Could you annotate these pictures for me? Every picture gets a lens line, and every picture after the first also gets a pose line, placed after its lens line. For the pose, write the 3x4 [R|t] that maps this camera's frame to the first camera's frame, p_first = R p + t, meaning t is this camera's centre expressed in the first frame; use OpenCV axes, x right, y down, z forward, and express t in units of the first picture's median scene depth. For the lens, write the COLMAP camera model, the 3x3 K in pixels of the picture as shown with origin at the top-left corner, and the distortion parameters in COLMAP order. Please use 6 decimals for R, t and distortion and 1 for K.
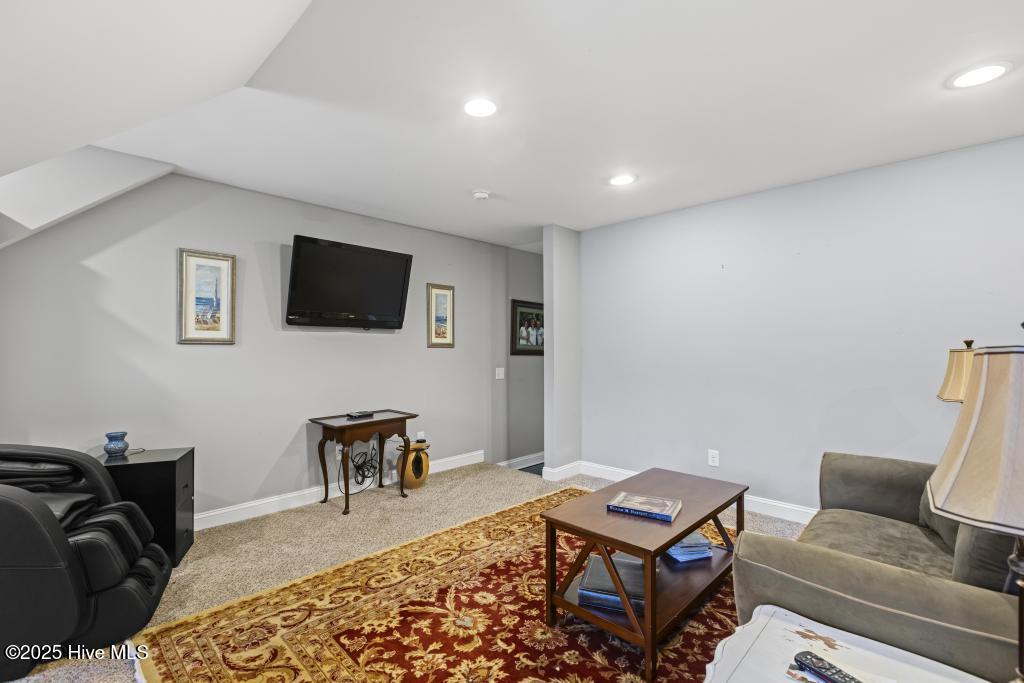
lens RADIAL K [[464.9, 0, 511.2], [0, 464.9, 343.4], [0, 0, 1]] dist [-0.000599, 0.001477]
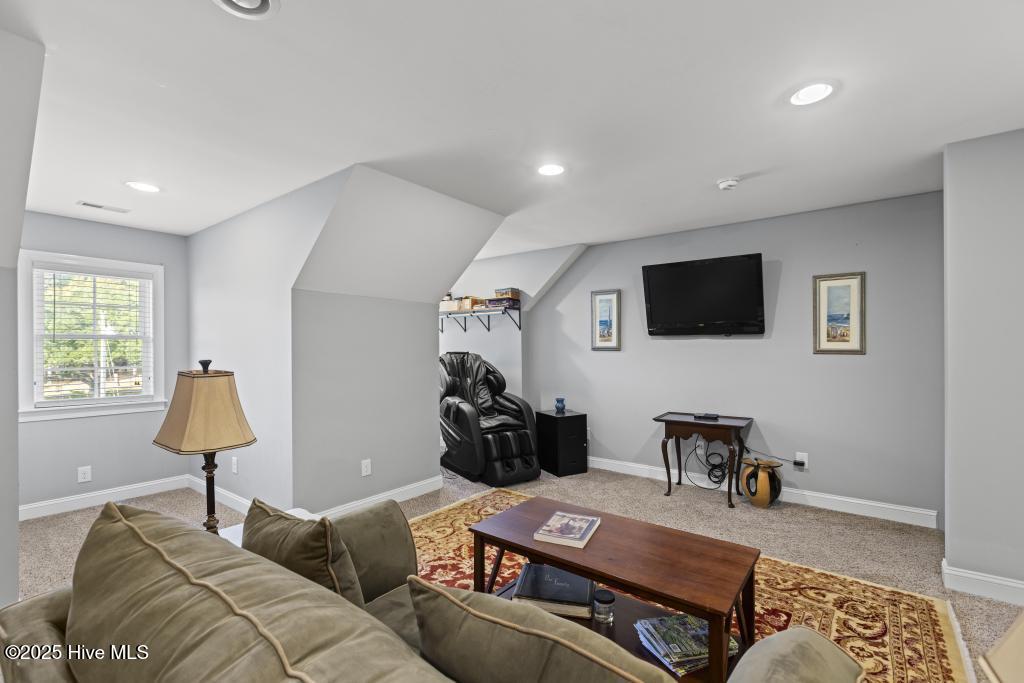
lens RADIAL K [[464.9, 0, 510.4], [0, 464.9, 345.5], [0, 0, 1]] dist [-0.000599, 0.001477]
pose [[0.085119, 0.000091, -0.996371, 0.825866], [0.015334, 0.999881, 0.001402, -0.021050], [0.996253, -0.015398, 0.085108, 0.539854]]
